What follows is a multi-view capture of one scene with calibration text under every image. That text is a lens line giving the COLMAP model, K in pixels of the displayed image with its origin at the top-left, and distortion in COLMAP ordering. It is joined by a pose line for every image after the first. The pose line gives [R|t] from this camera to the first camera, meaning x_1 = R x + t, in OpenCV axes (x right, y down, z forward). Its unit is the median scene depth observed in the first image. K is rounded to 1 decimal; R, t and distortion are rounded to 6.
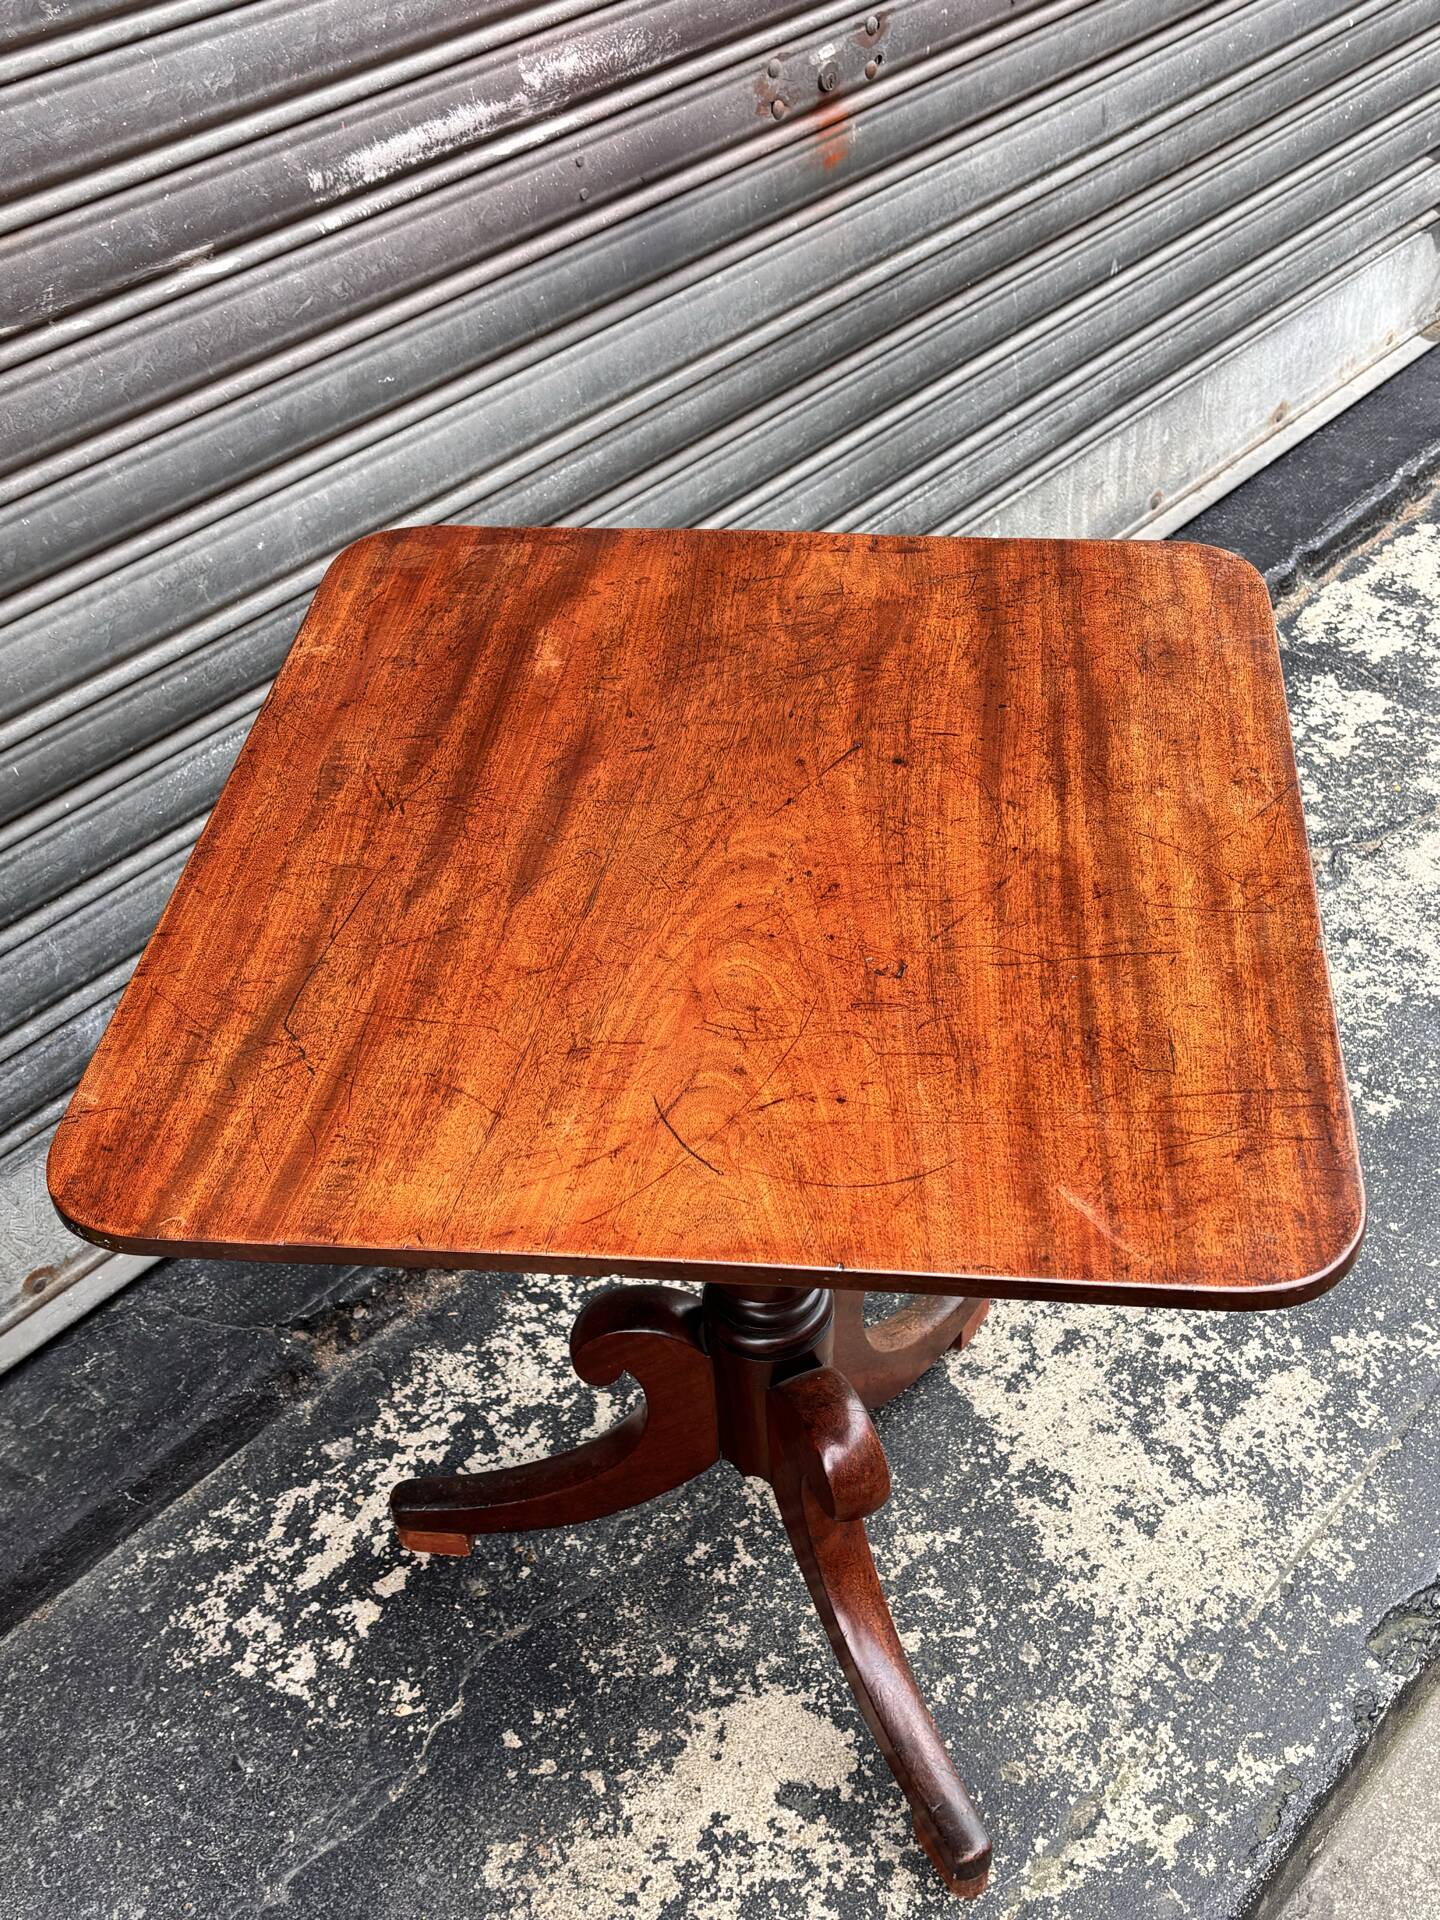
lens RADIAL K [[2114.7, 0, 720.0], [0, 2114.7, 980.4], [0, 0, 1]] dist [0.169108, -0.562921]
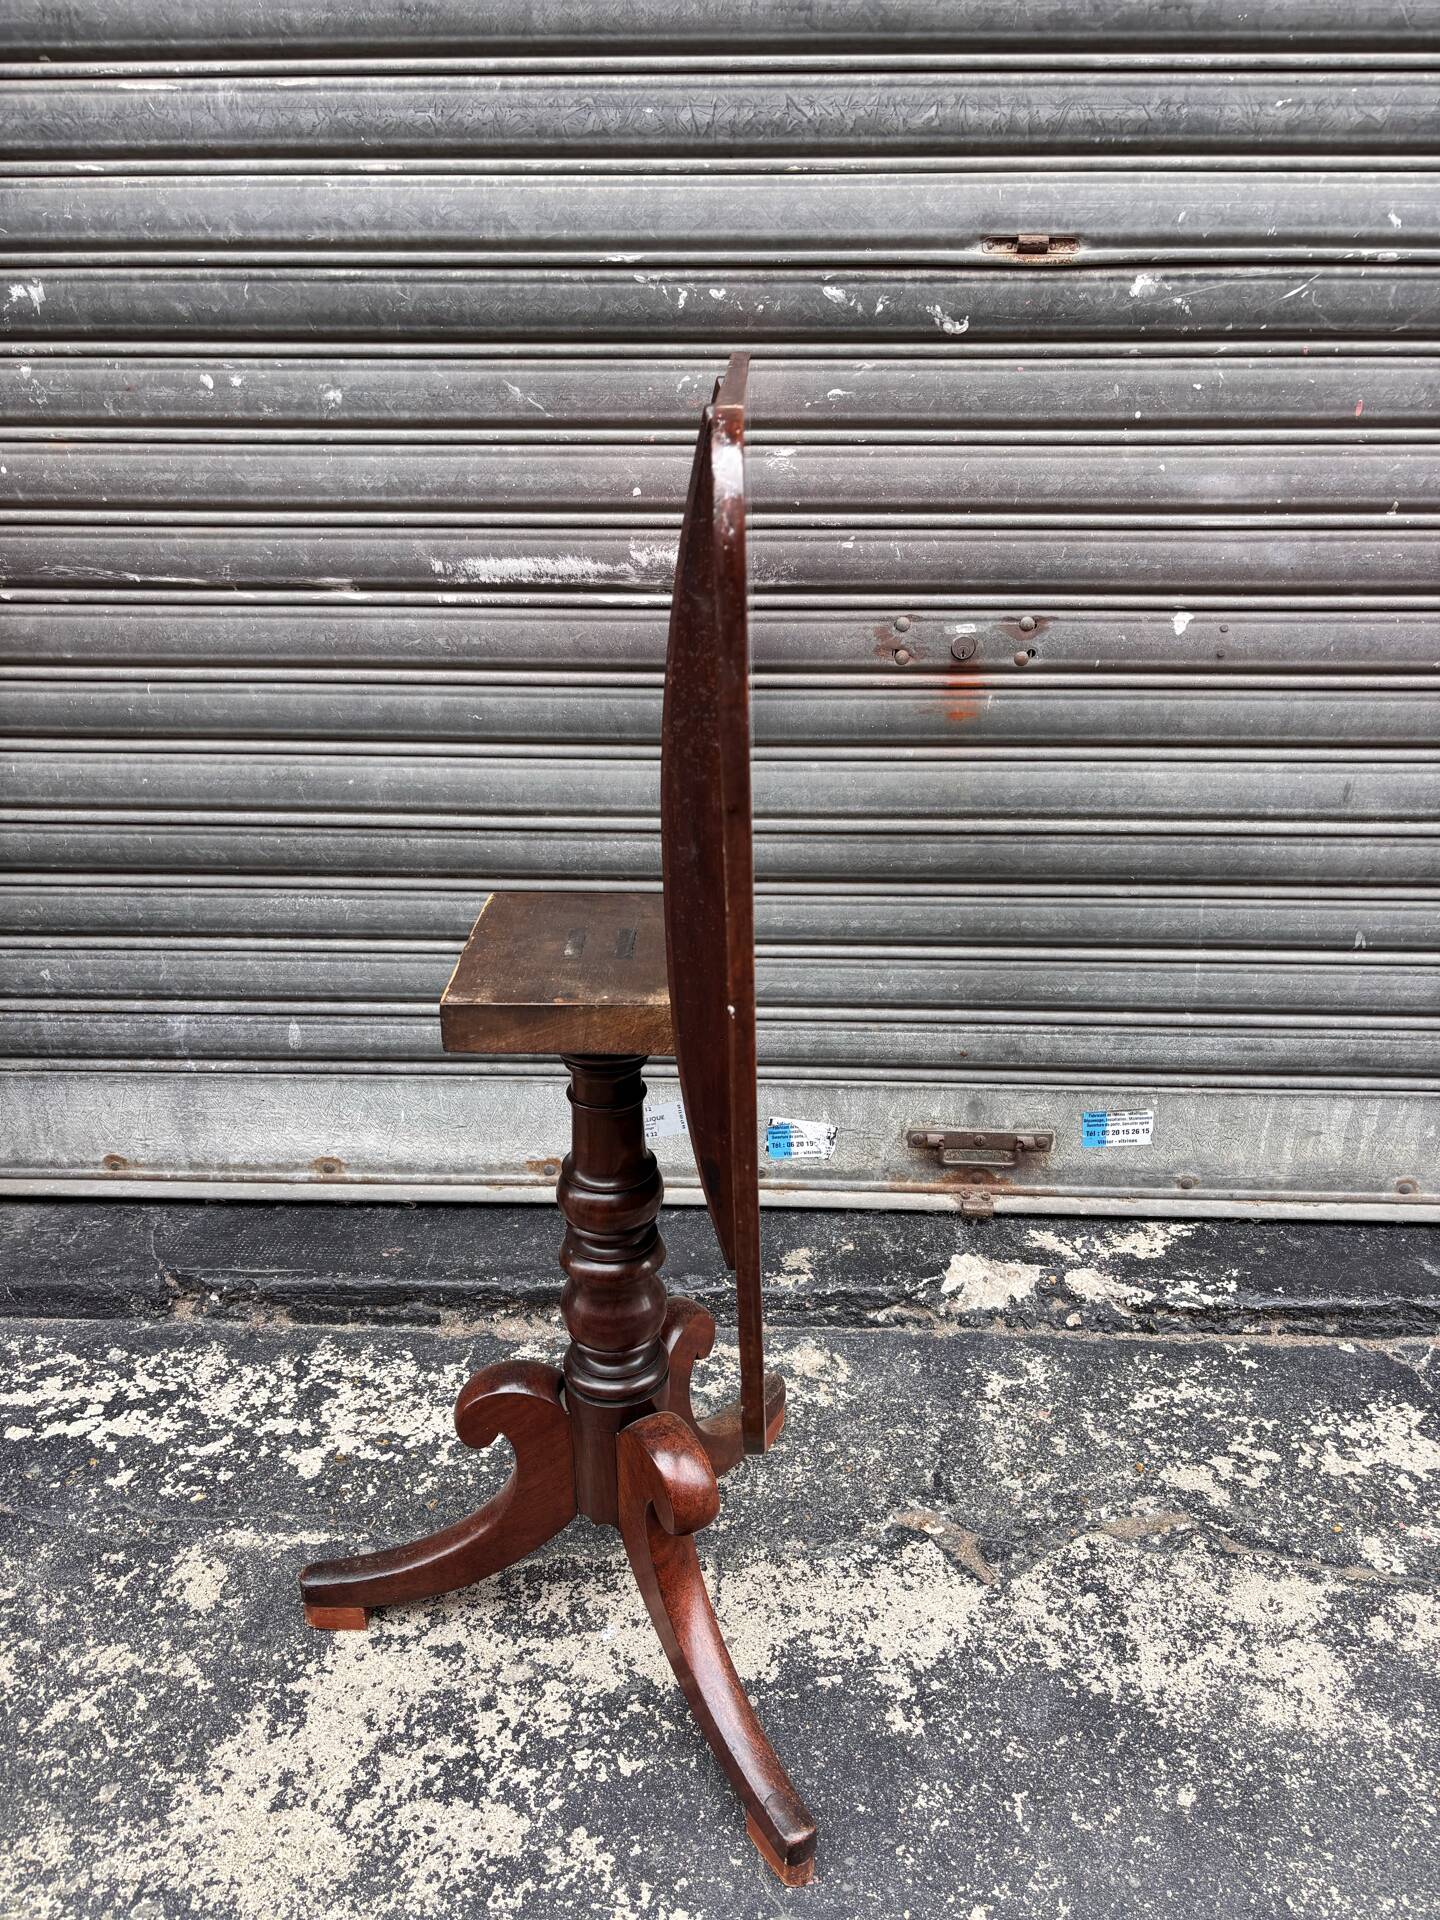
lens RADIAL K [[1456.5, 0, 705.7], [0, 1456.5, 975.6], [0, 0, 1]] dist [0.008346, 0.015305]
pose [[0.641947, 0.374217, -0.669228, 0.640794], [-0.524294, 0.851109, -0.027000, -0.179537], [0.559482, 0.368204, 0.742566, 0.404883]]
